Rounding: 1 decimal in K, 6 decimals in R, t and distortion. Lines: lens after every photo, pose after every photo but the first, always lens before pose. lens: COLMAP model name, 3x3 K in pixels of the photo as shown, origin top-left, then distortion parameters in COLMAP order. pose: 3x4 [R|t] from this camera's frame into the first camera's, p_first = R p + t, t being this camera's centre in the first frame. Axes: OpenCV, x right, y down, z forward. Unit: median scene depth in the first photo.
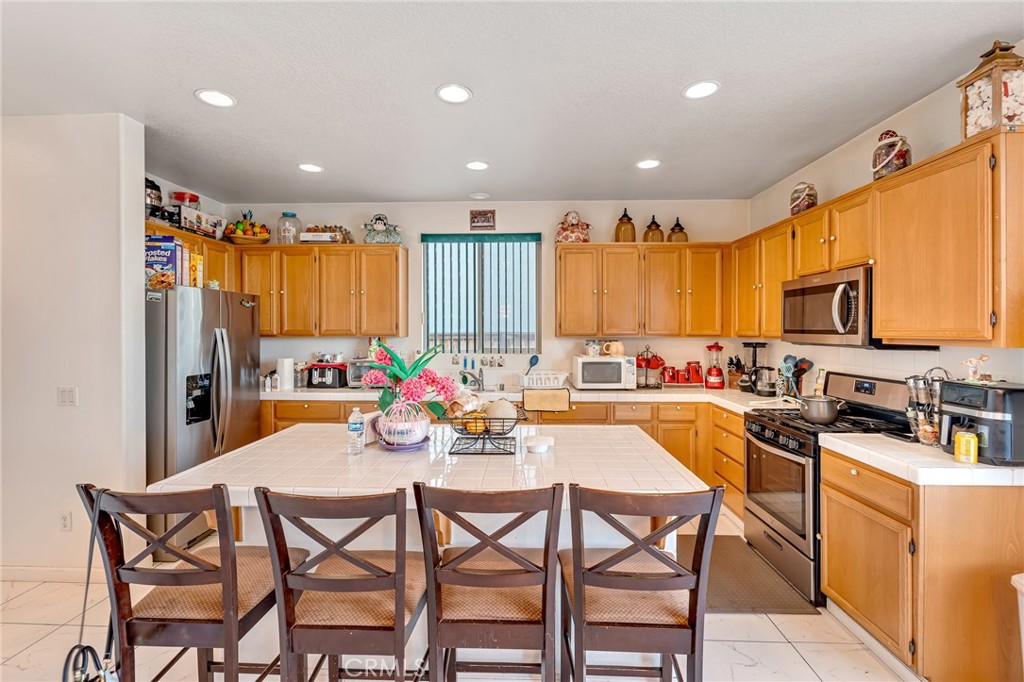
lens RADIAL K [[459.9, 0, 509.1], [0, 459.9, 336.0], [0, 0, 1]] dist [-0.002071, 0.000542]
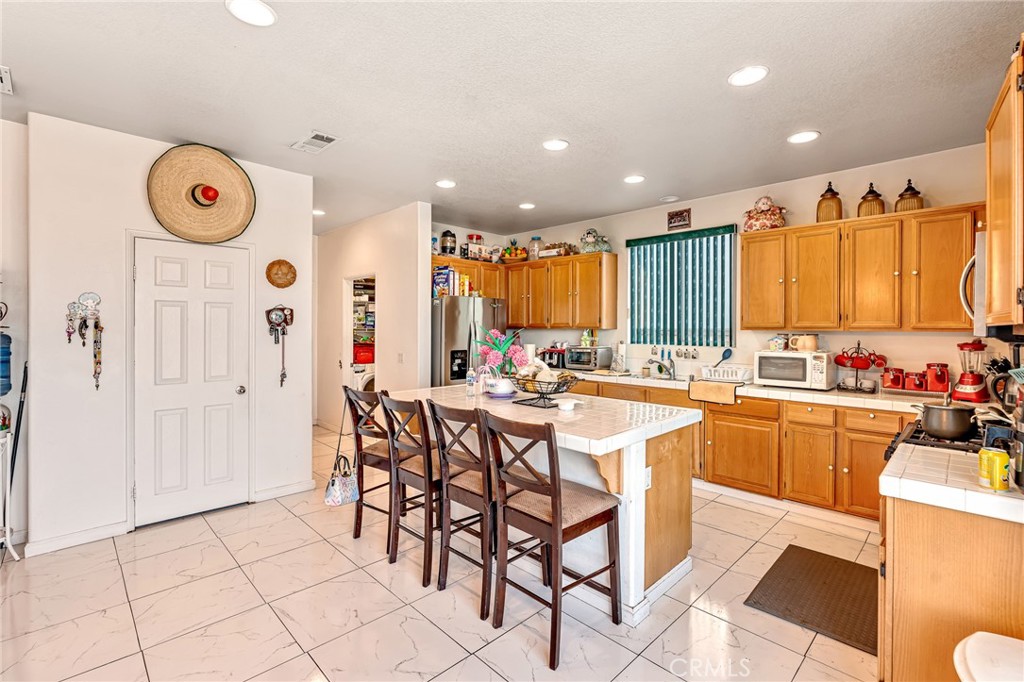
lens RADIAL K [[459.9, 0, 513.5], [0, 459.9, 333.2], [0, 0, 1]] dist [-0.002071, 0.000542]
pose [[0.735319, 0.011133, -0.677630, 0.405245], [-0.013086, 0.999912, 0.002228, 0.013196], [0.677595, 0.007229, 0.735400, -0.039452]]
